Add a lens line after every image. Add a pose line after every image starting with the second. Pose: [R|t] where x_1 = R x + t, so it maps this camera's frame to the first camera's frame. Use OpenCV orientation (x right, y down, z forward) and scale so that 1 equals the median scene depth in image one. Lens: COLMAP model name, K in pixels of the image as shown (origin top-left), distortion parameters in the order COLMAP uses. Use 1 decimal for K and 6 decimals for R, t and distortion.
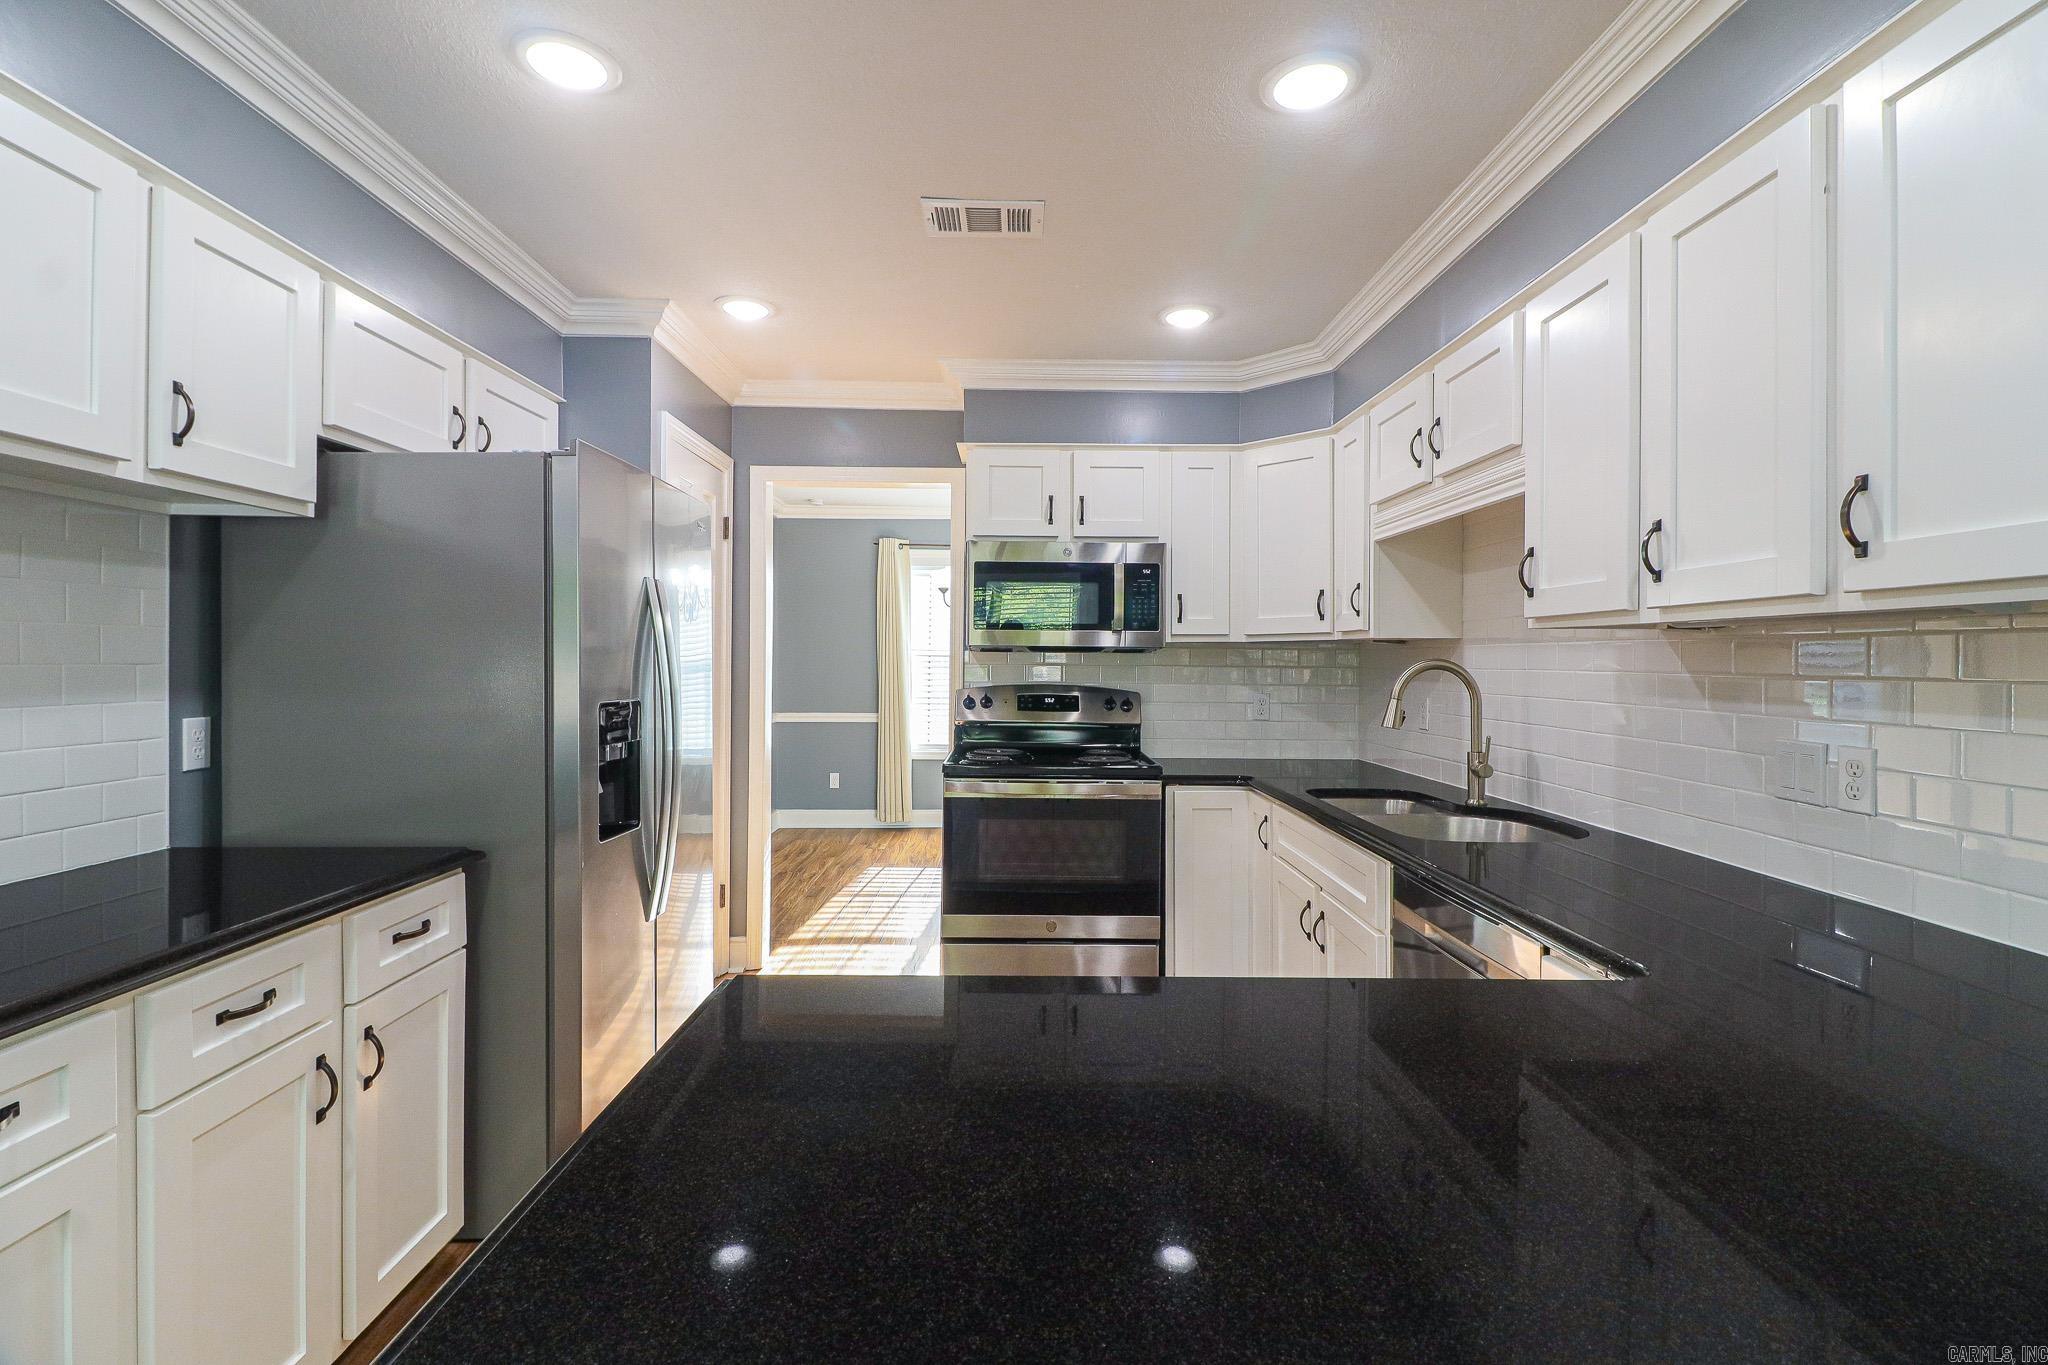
lens RADIAL K [[947.5, 0, 1035.7], [0, 947.5, 659.4], [0, 0, 1]] dist [0.001915, -0.000838]
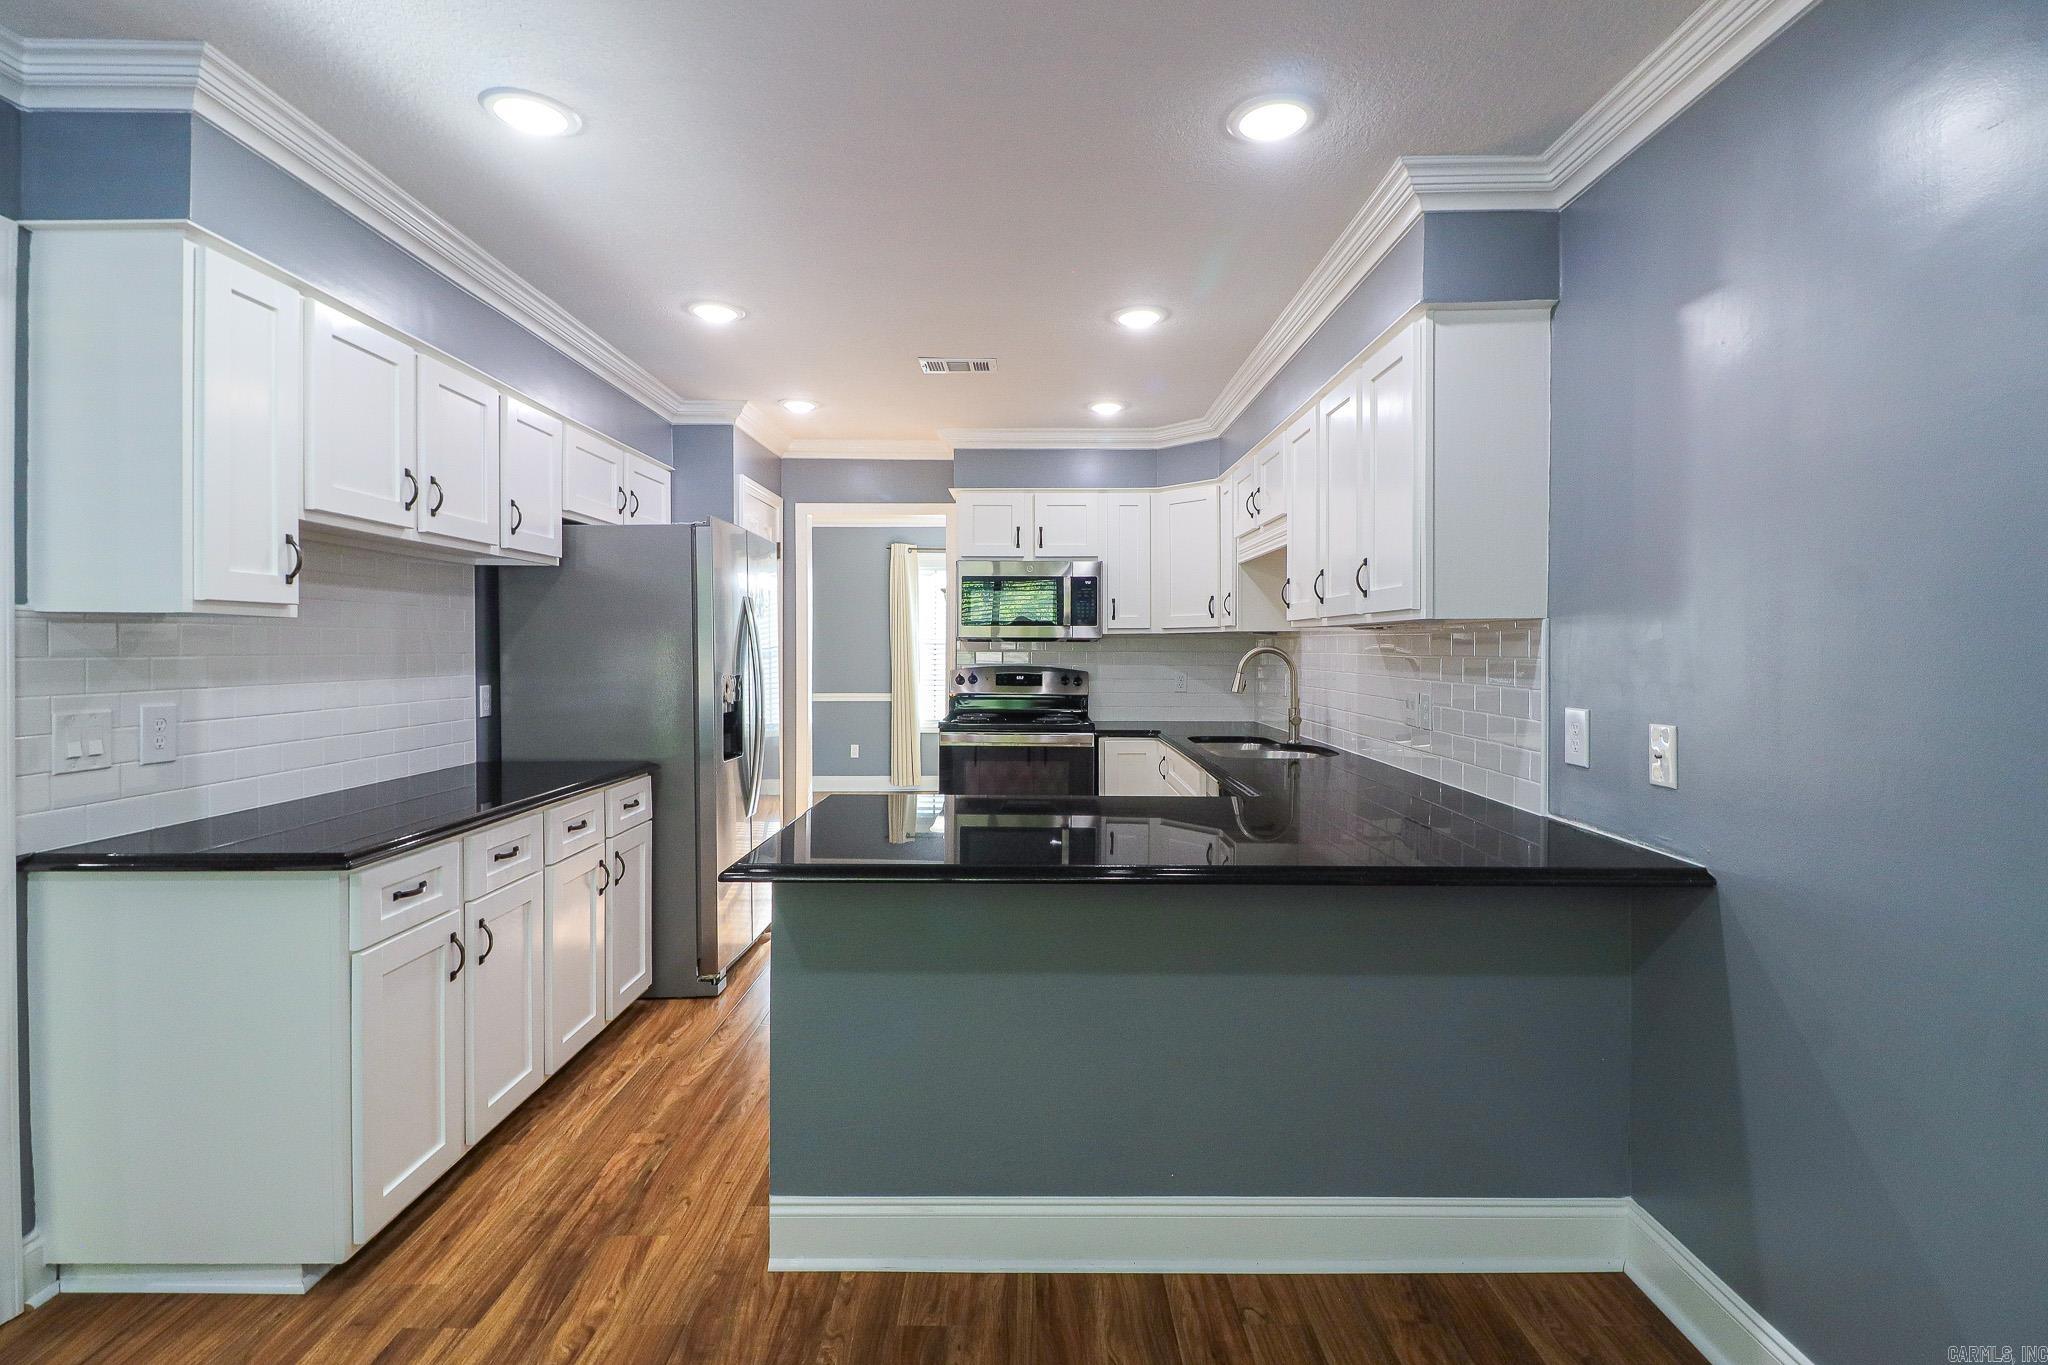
lens RADIAL K [[947.5, 0, 1035.7], [0, 947.5, 659.4], [0, 0, 1]] dist [0.001915, -0.000838]
pose [[0.999915, -0.004904, -0.012069, 0.061132], [0.005076, 0.999885, 0.014279, -0.001819], [0.011997, -0.014339, 0.999825, -0.389986]]
